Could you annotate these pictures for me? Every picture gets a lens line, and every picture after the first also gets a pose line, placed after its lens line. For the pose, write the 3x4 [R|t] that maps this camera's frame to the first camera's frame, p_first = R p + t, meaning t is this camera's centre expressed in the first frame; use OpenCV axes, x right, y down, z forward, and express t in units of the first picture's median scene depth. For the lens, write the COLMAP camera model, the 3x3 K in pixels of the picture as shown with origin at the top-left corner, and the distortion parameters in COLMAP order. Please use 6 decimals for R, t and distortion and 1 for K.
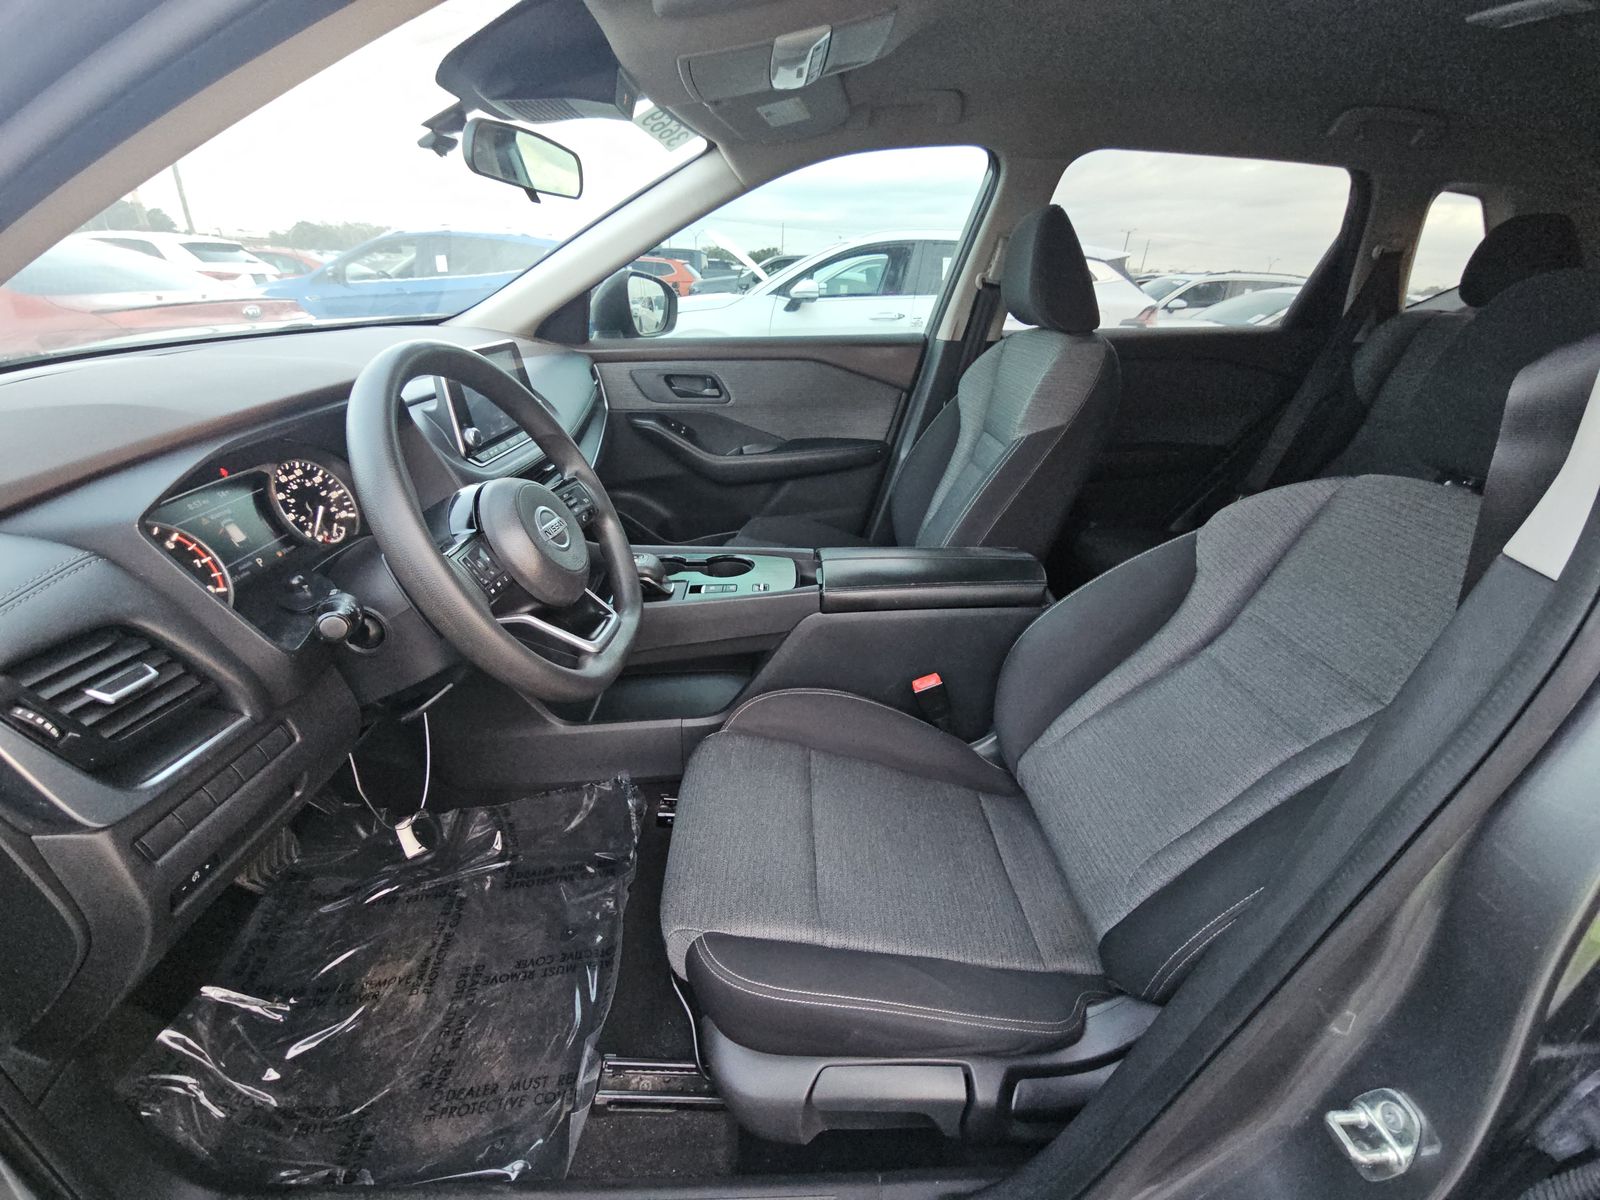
lens RADIAL K [[646.9, 0, 801.9], [0, 646.9, 596.1], [0, 0, 1]] dist [-0.005475, -0.001471]
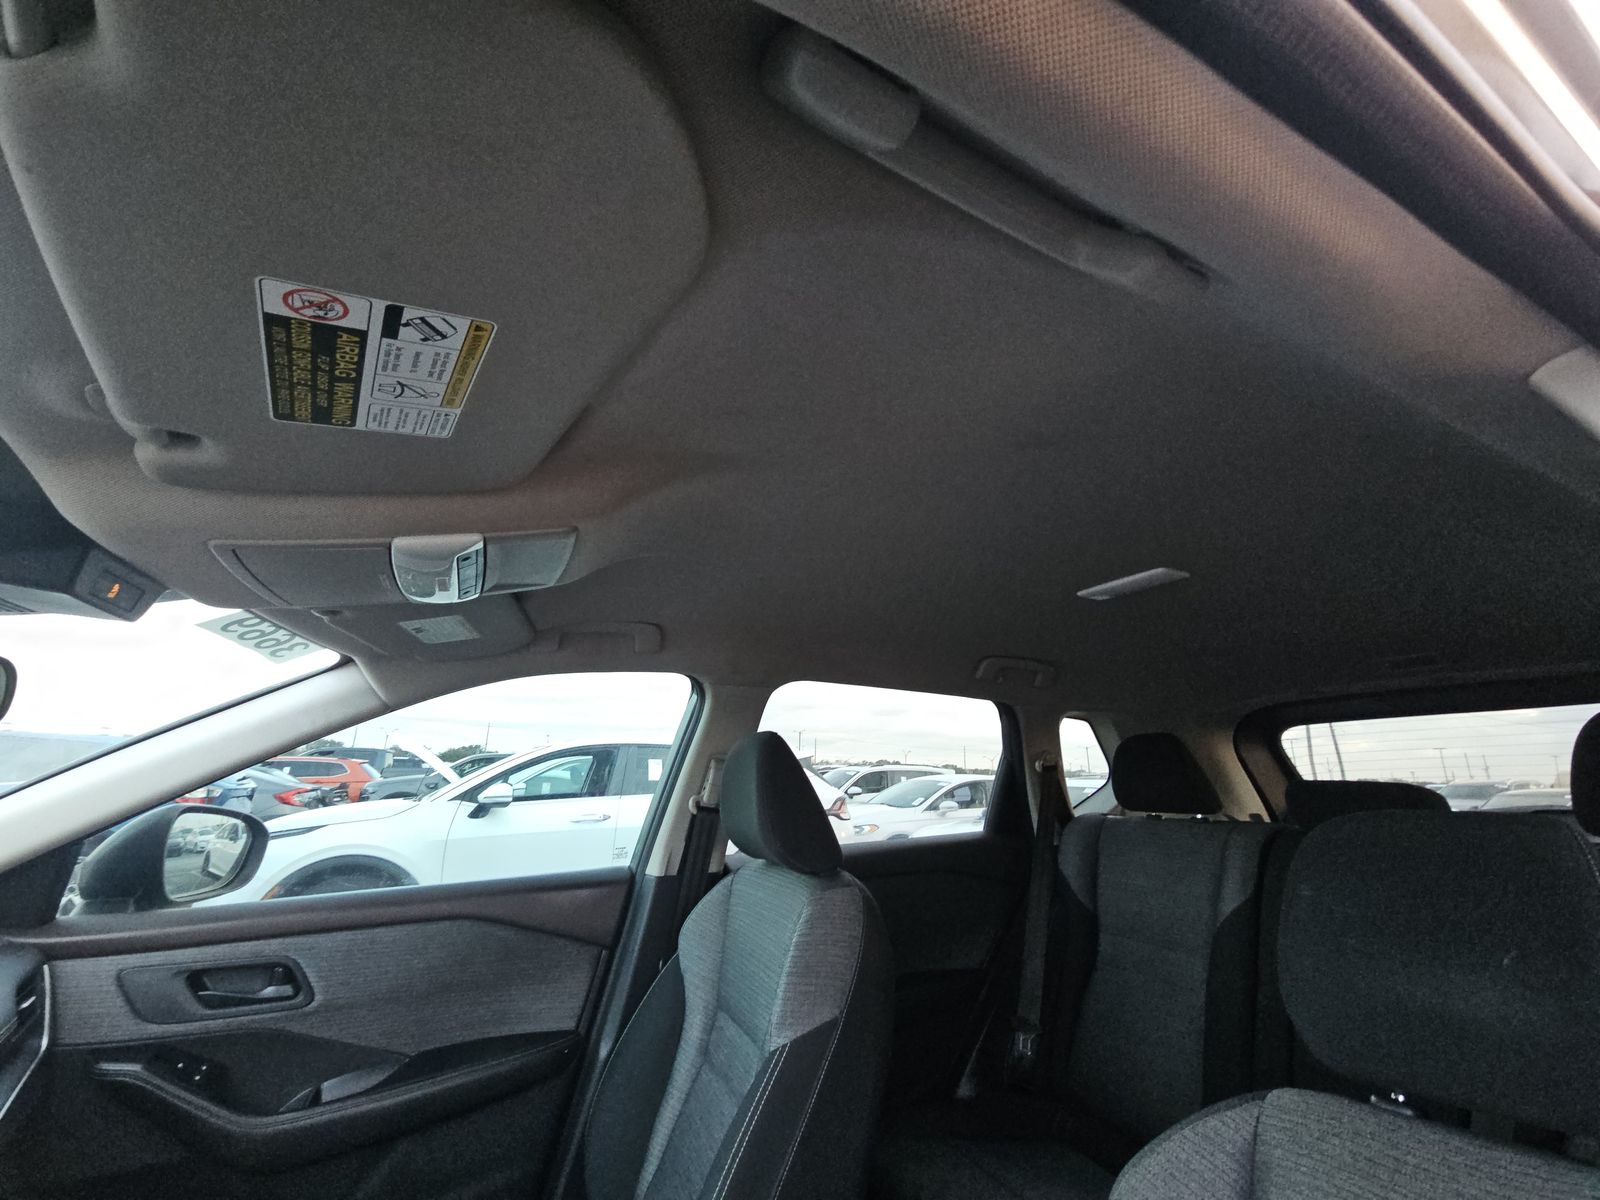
lens RADIAL K [[646.9, 0, 795.2], [0, 646.9, 589.6], [0, 0, 1]] dist [-0.005475, -0.001471]
pose [[0.917724, 0.091913, 0.386438, 0.038480], [0.189309, 0.754062, -0.628929, -0.128698], [-0.349205, 0.650340, 0.674621, 0.175060]]
